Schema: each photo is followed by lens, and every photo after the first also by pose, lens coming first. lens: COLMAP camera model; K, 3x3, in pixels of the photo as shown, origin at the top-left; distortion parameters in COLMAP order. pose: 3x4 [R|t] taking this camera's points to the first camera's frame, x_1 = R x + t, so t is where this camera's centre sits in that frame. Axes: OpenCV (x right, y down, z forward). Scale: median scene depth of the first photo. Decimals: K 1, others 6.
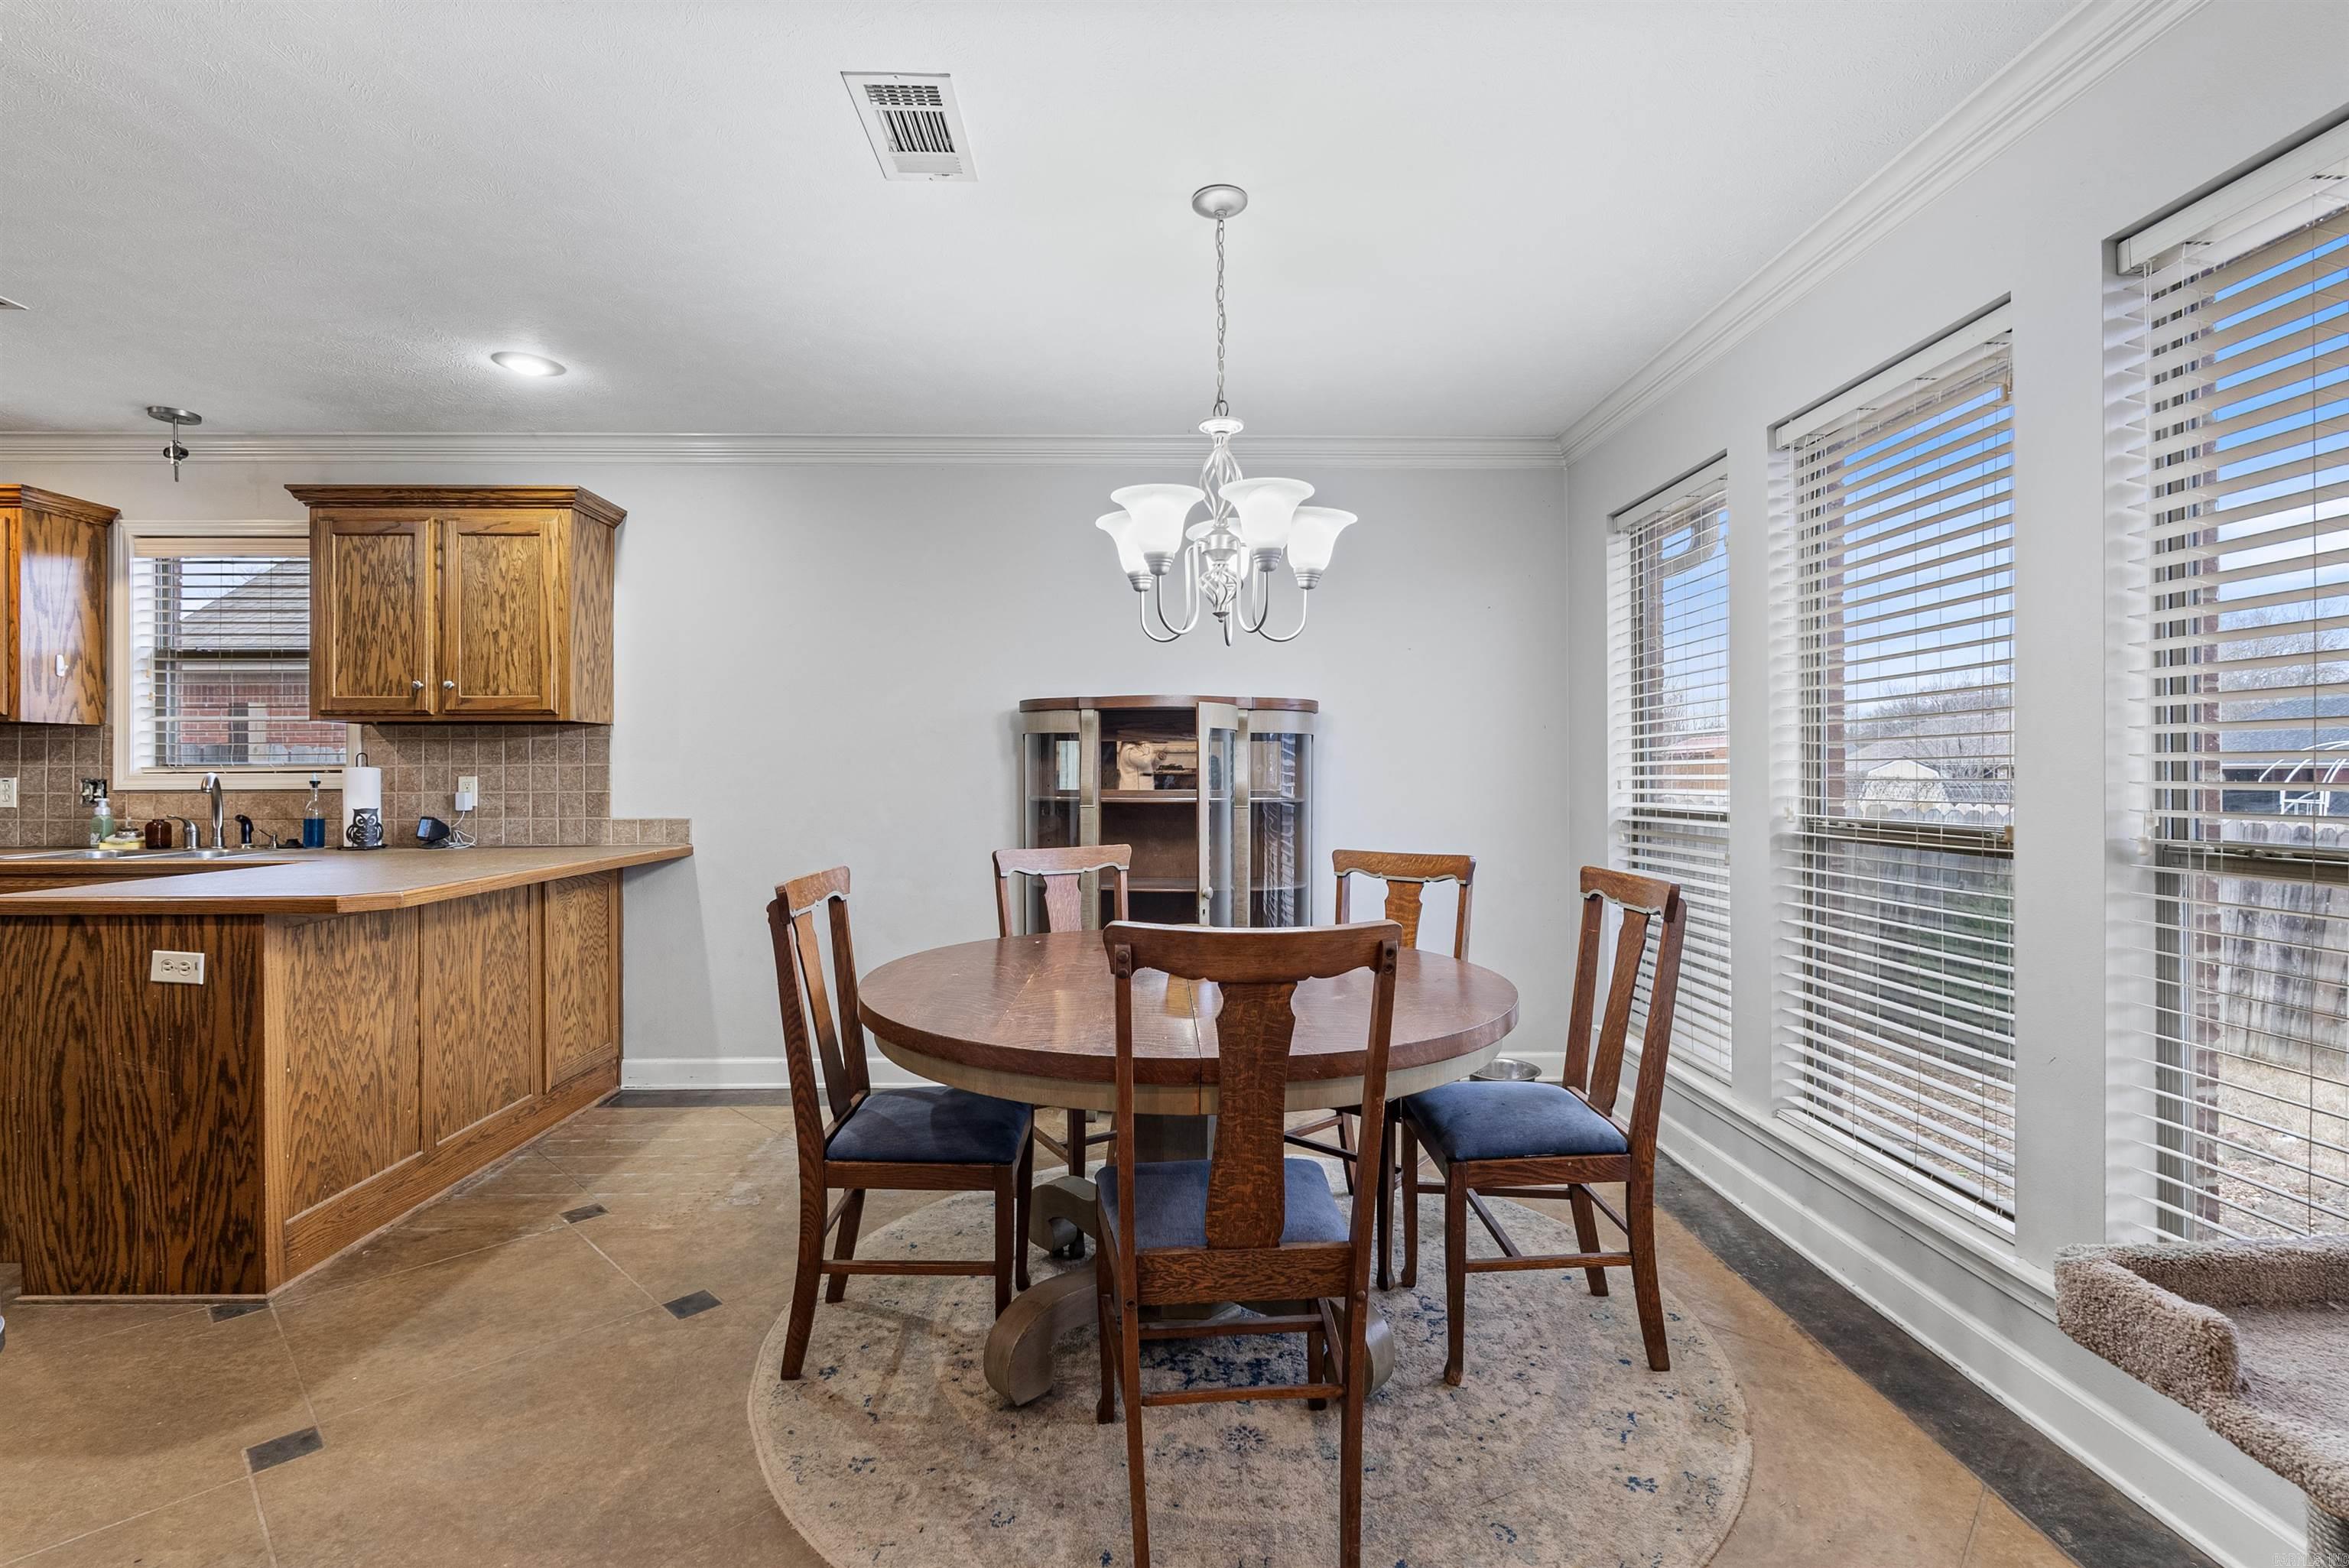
lens RADIAL K [[1061.0, 0, 1177.2], [0, 1061.0, 771.3], [0, 0, 1]] dist [-0.004684, -0.000051]
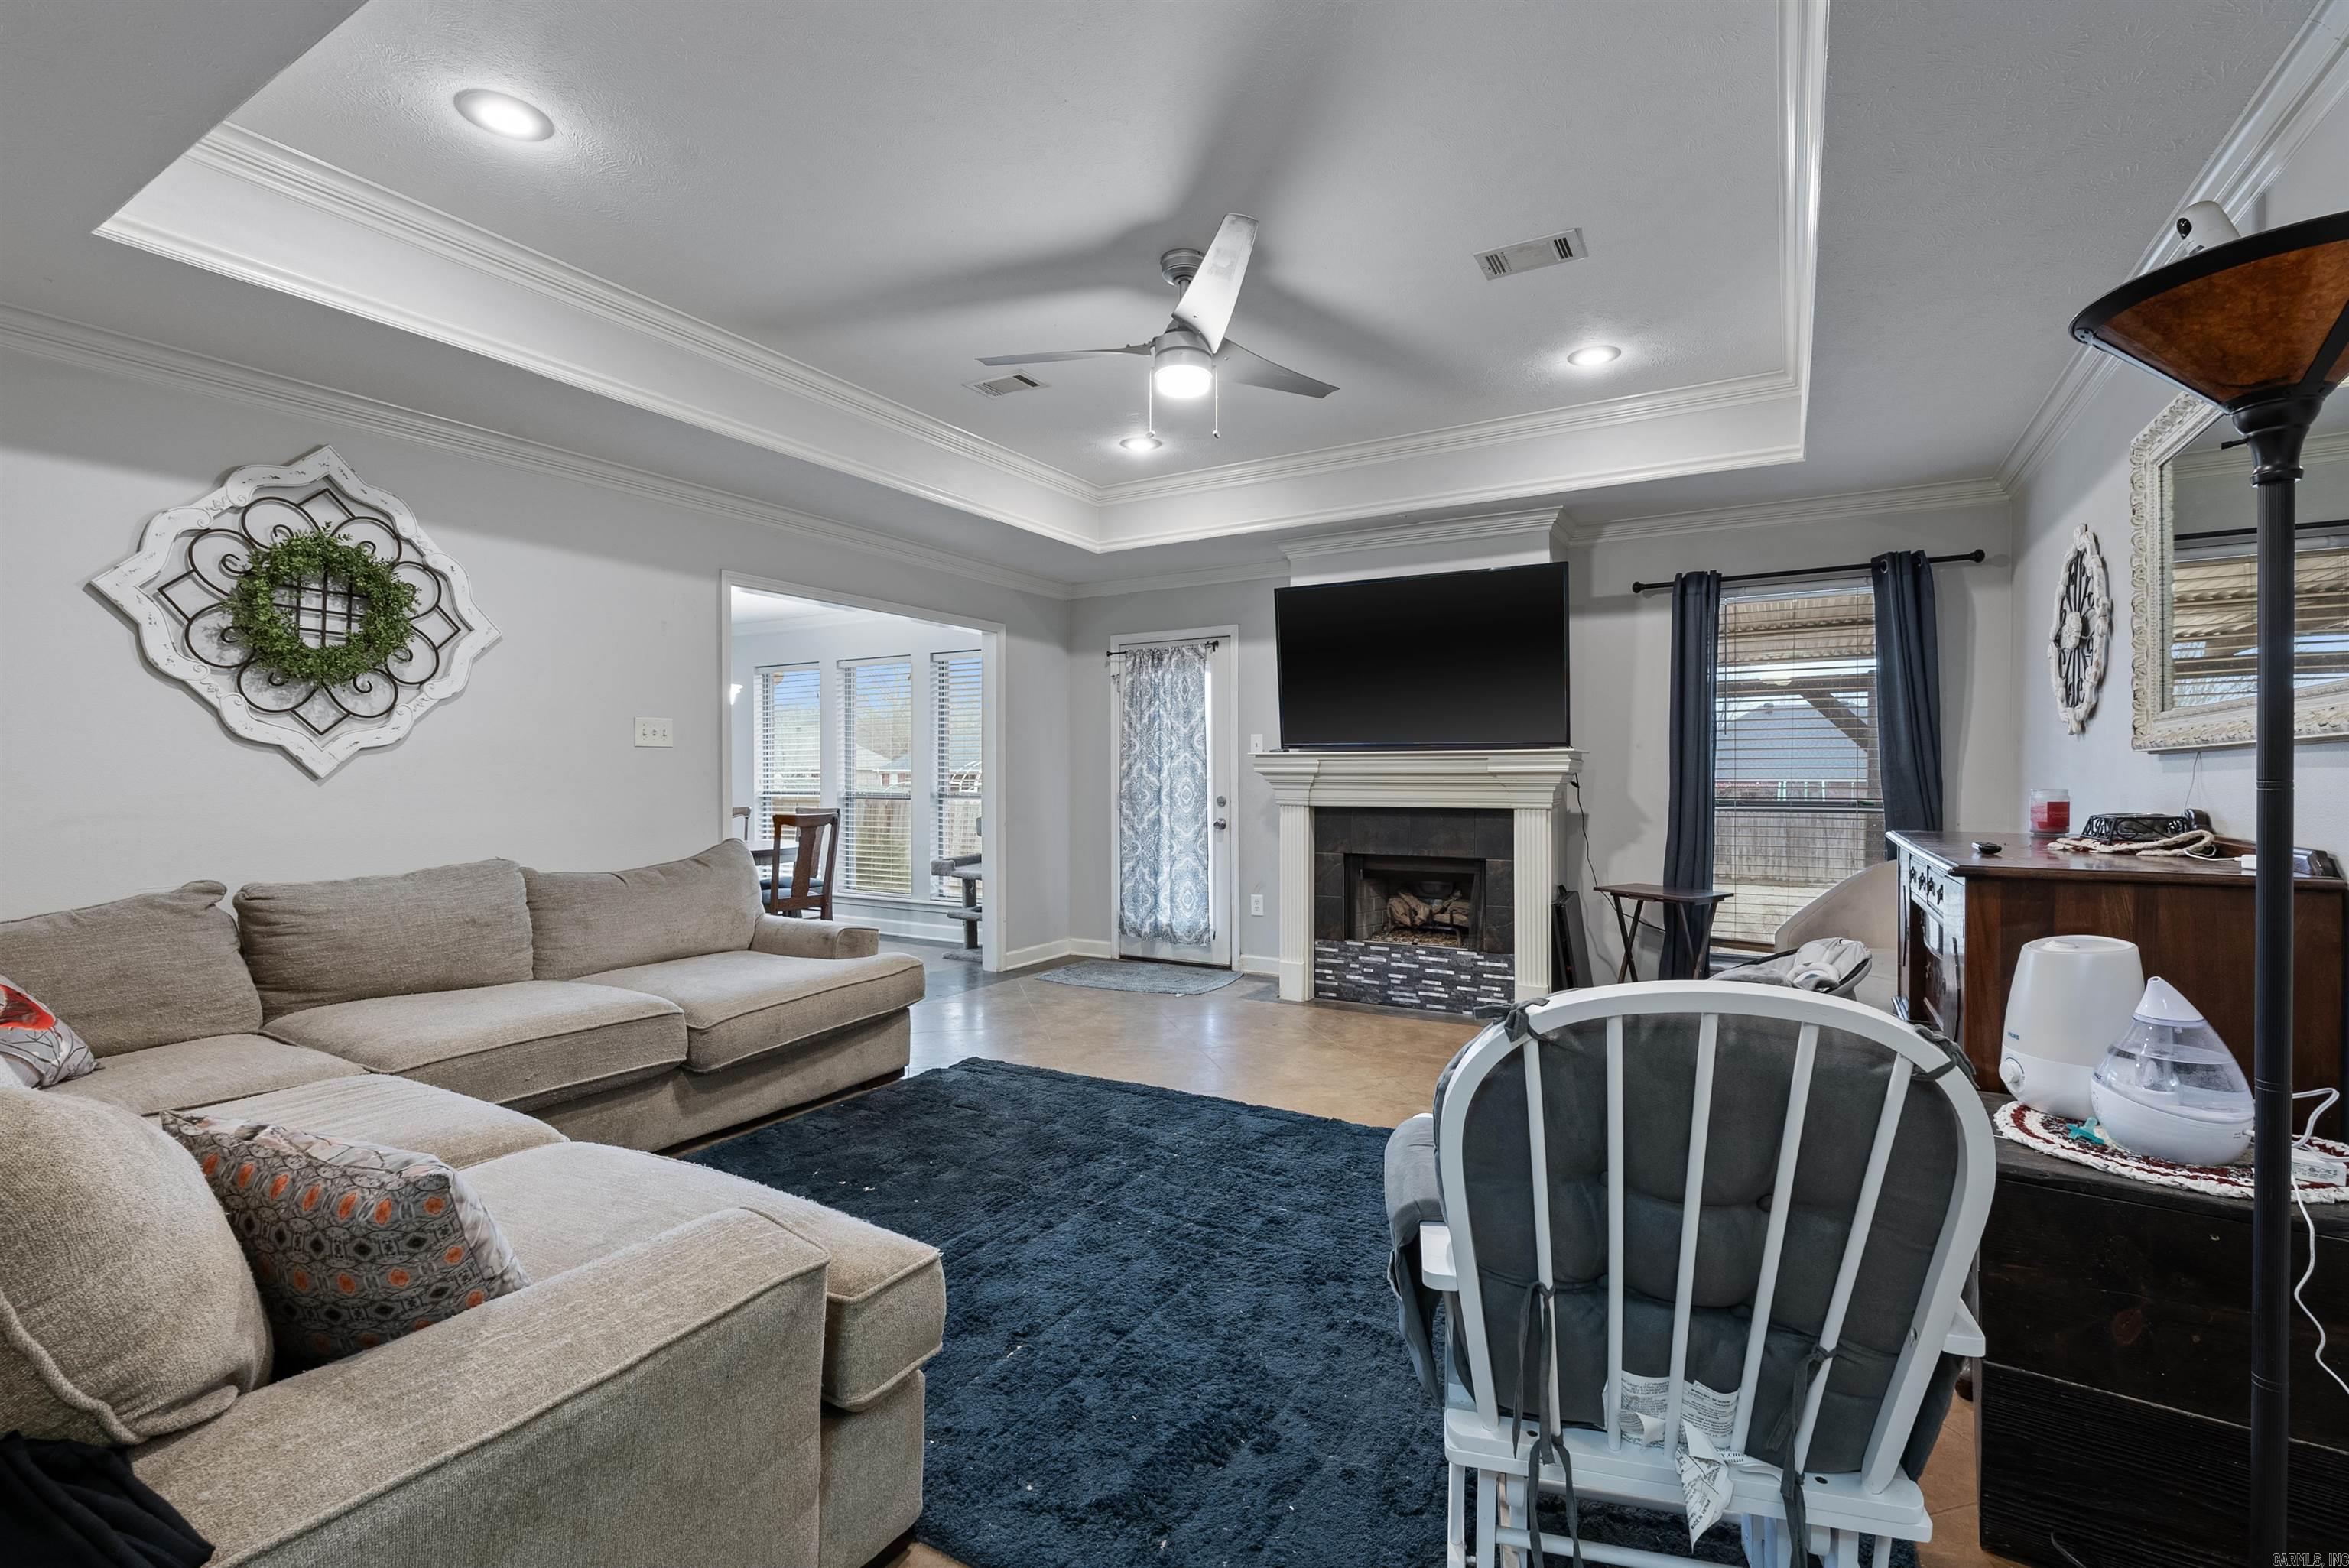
lens RADIAL K [[1010.9, 0, 1176.7], [0, 1010.9, 786.4], [0, 0, 1]] dist [-0.011347, 0.000323]
pose [[0.522988, -0.007386, 0.852308, -1.024872], [-0.004474, 0.999925, 0.011411, -0.006115], [-0.852329, -0.009781, 0.522915, -0.981526]]
